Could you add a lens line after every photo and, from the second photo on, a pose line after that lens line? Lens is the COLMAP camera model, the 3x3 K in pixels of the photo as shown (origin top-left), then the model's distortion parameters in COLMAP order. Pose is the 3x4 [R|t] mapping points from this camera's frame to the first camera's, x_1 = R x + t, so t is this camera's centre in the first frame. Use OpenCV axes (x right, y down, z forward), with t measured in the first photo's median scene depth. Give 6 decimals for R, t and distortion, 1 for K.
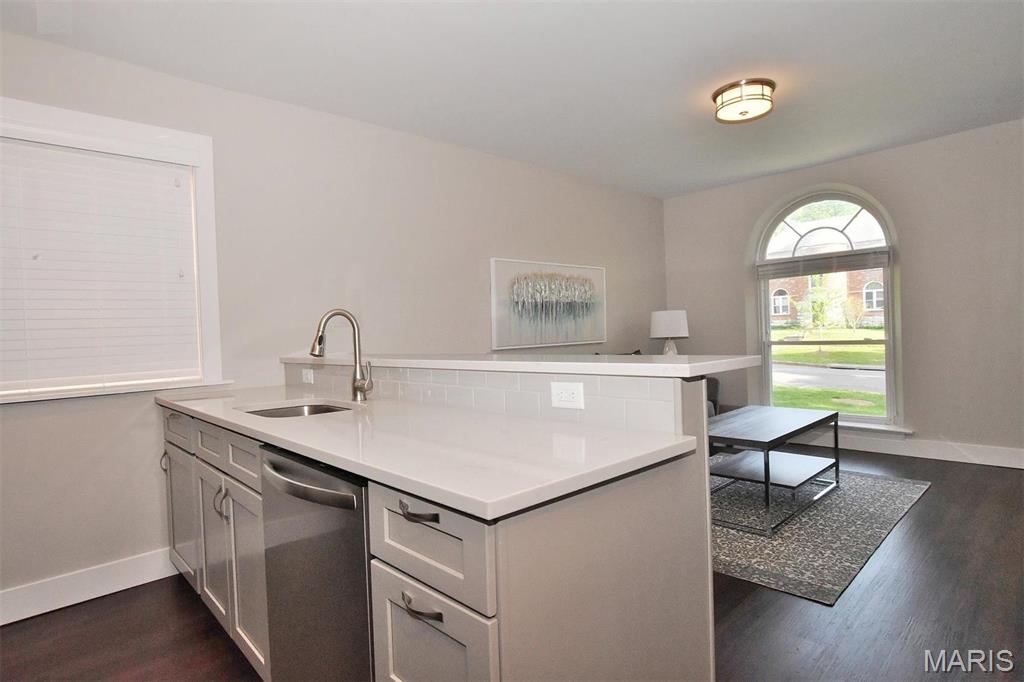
lens RADIAL K [[571.4, 0, 512.0], [0, 571.4, 341.0], [0, 0, 1]] dist [-0.001238, -0.000296]
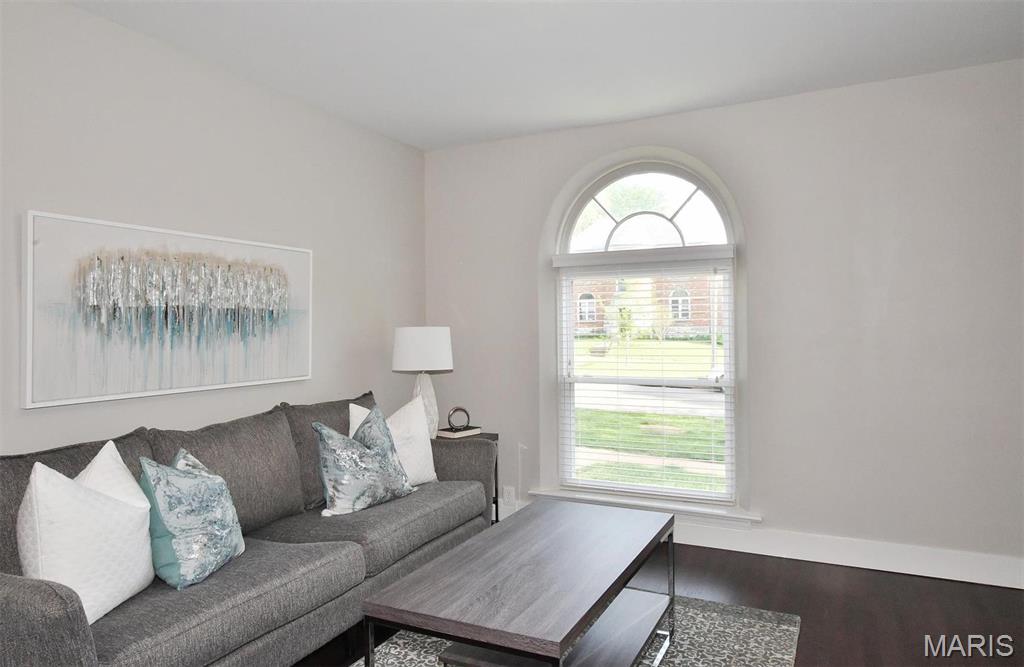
lens RADIAL K [[678.6, 0, 512.4], [0, 678.6, 320.2], [0, 0, 1]] dist [-0.000942, -0.000113]
pose [[0.945309, 0.031408, 0.324661, 0.138730], [-0.020328, 0.999091, -0.037466, -0.037348], [-0.325543, 0.028818, 0.945088, 0.300186]]
